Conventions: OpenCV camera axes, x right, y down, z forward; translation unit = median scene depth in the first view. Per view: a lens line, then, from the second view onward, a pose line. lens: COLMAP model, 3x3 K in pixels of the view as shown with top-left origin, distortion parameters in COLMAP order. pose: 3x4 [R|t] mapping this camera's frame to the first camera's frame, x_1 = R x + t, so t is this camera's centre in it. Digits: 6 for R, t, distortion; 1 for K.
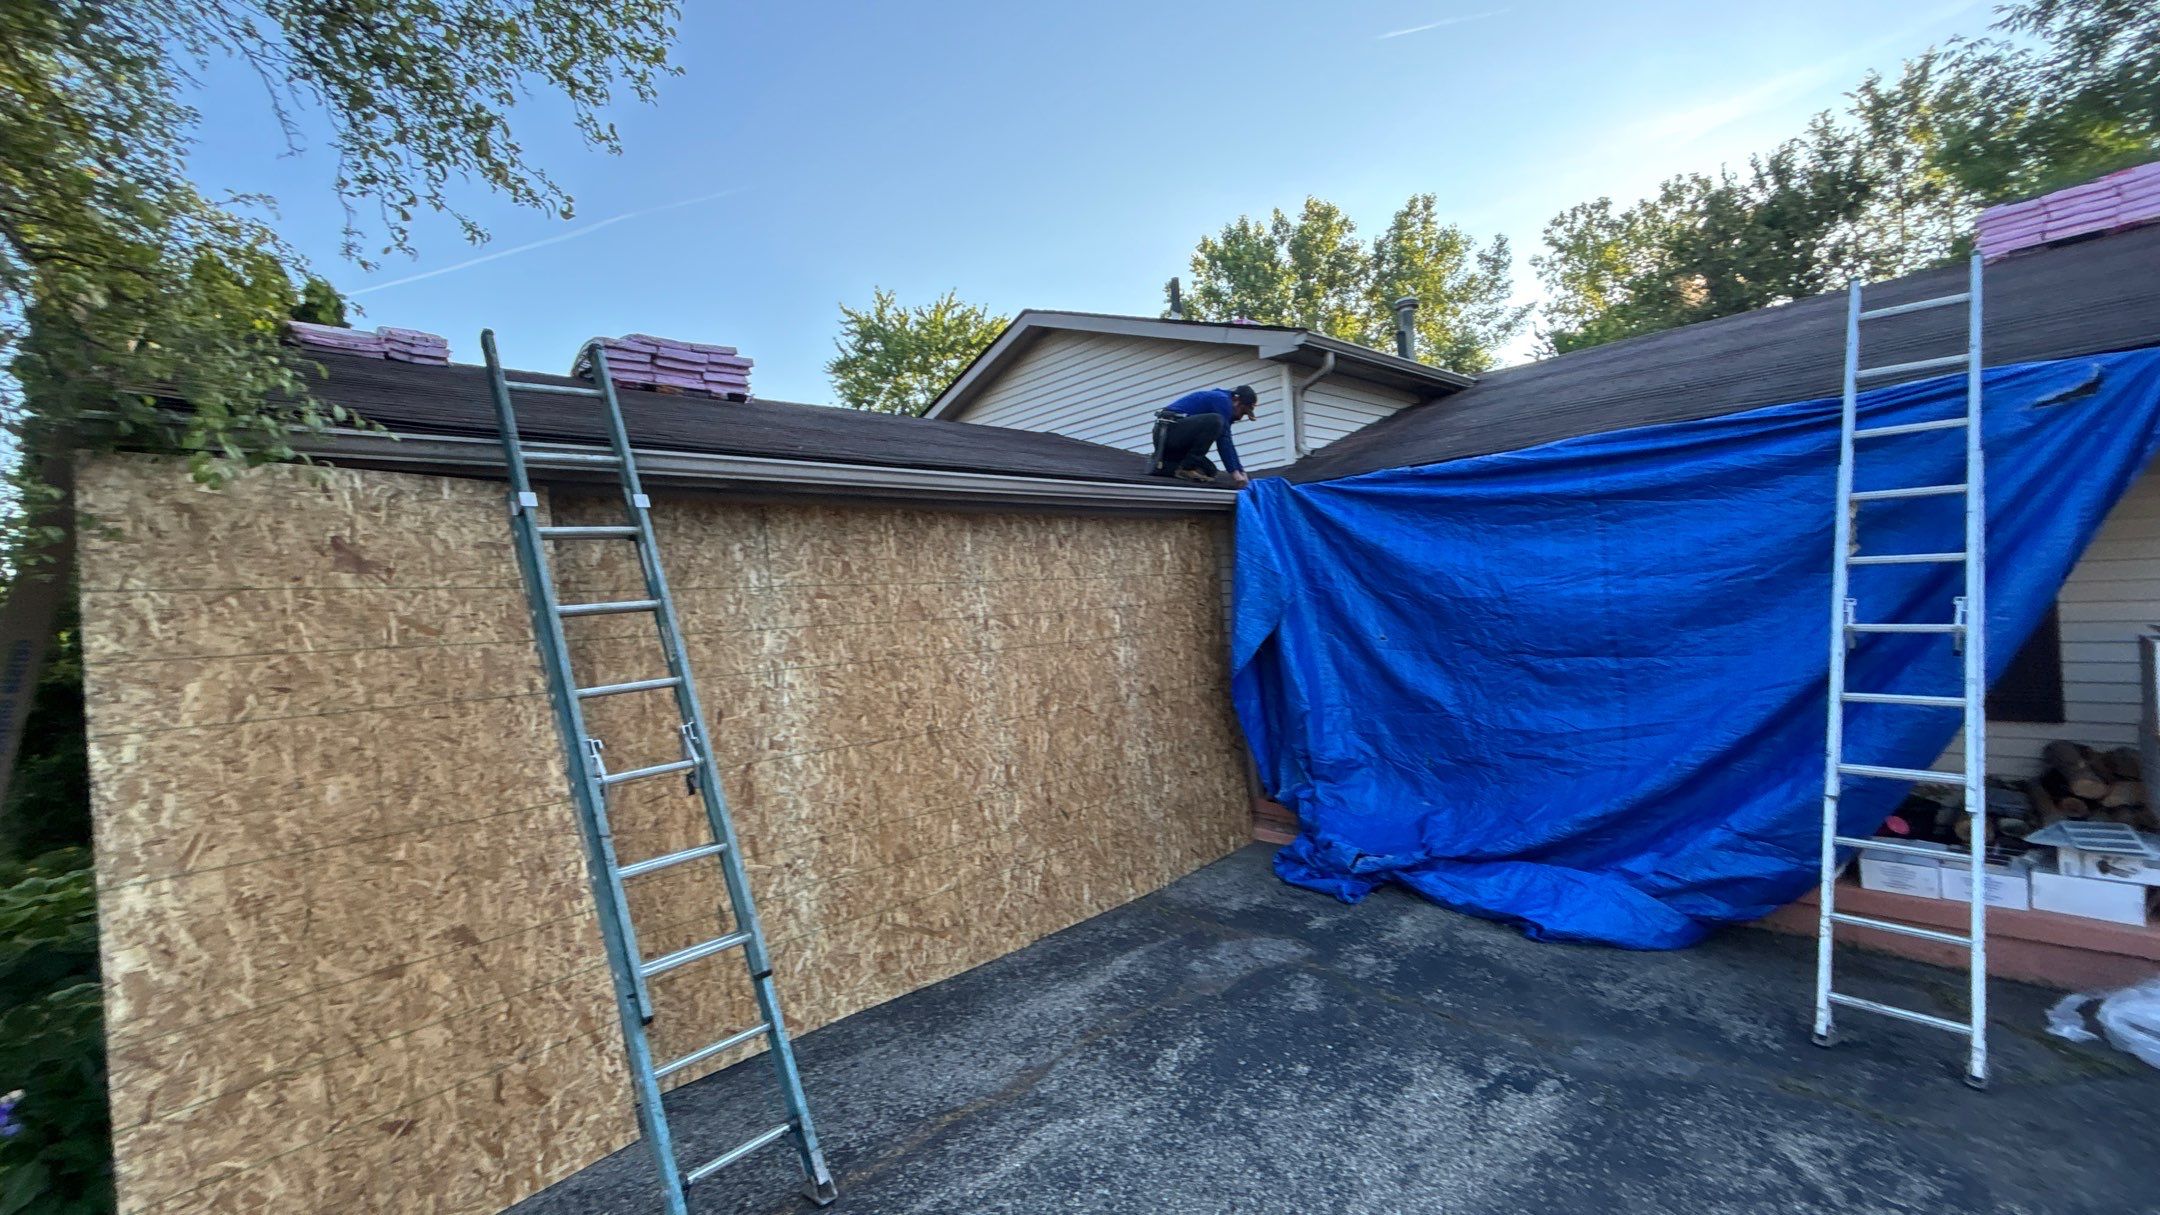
lens RADIAL K [[876.0, 0, 1073.4], [0, 876.0, 600.6], [0, 0, 1]] dist [-0.002039, 0.001770]
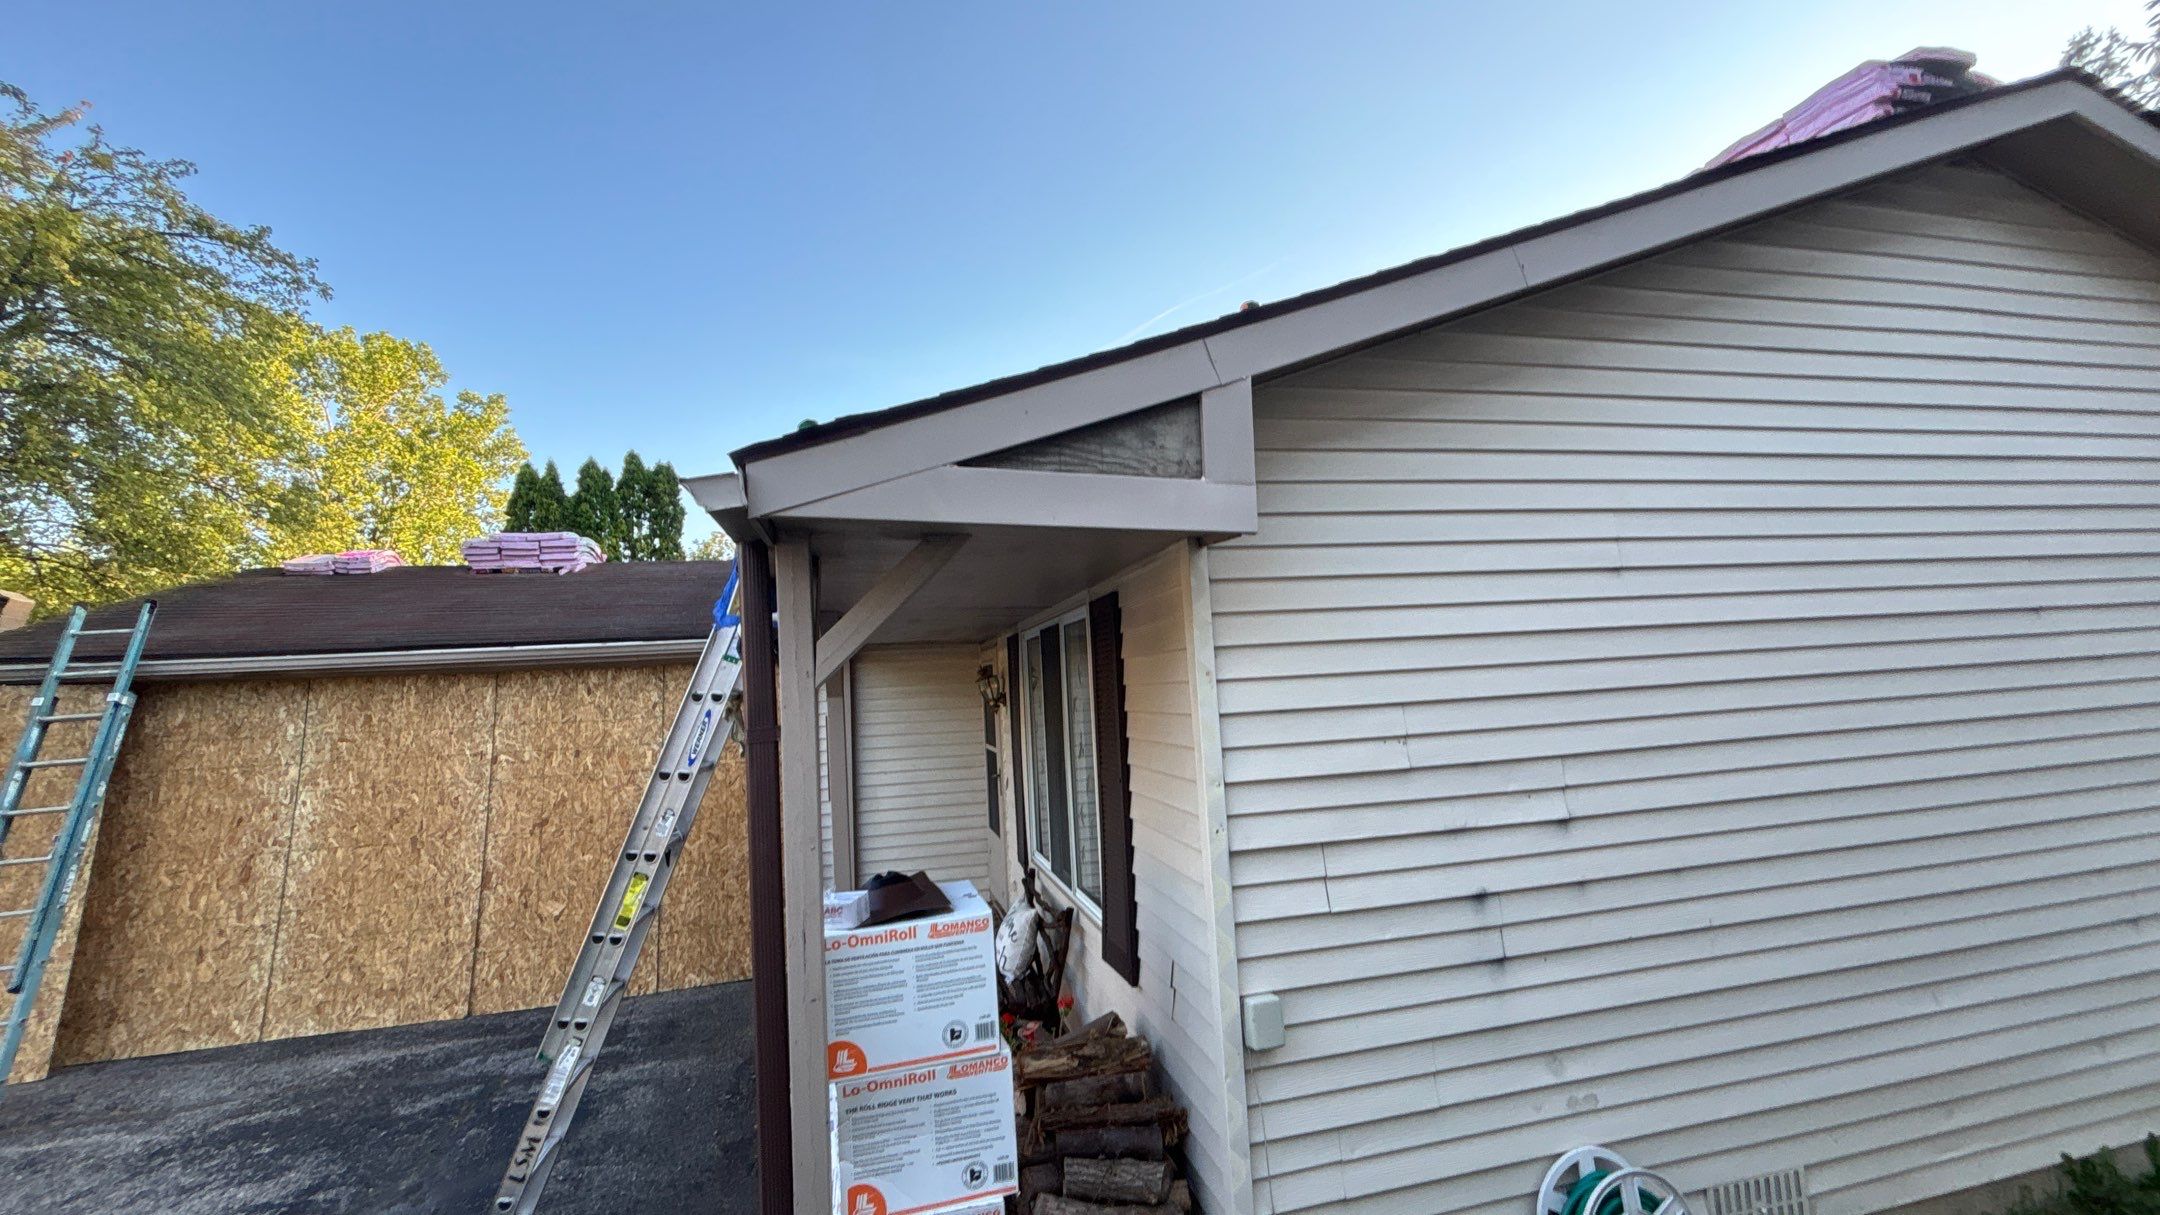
lens RADIAL K [[876.0, 0, 1074.8], [0, 876.0, 612.3], [0, 0, 1]] dist [-0.002039, 0.001770]
pose [[0.859118, -0.032185, -0.510765, 1.463473], [0.003969, 0.998410, -0.056237, -0.127397], [0.511763, 0.046287, 0.857879, 0.359009]]
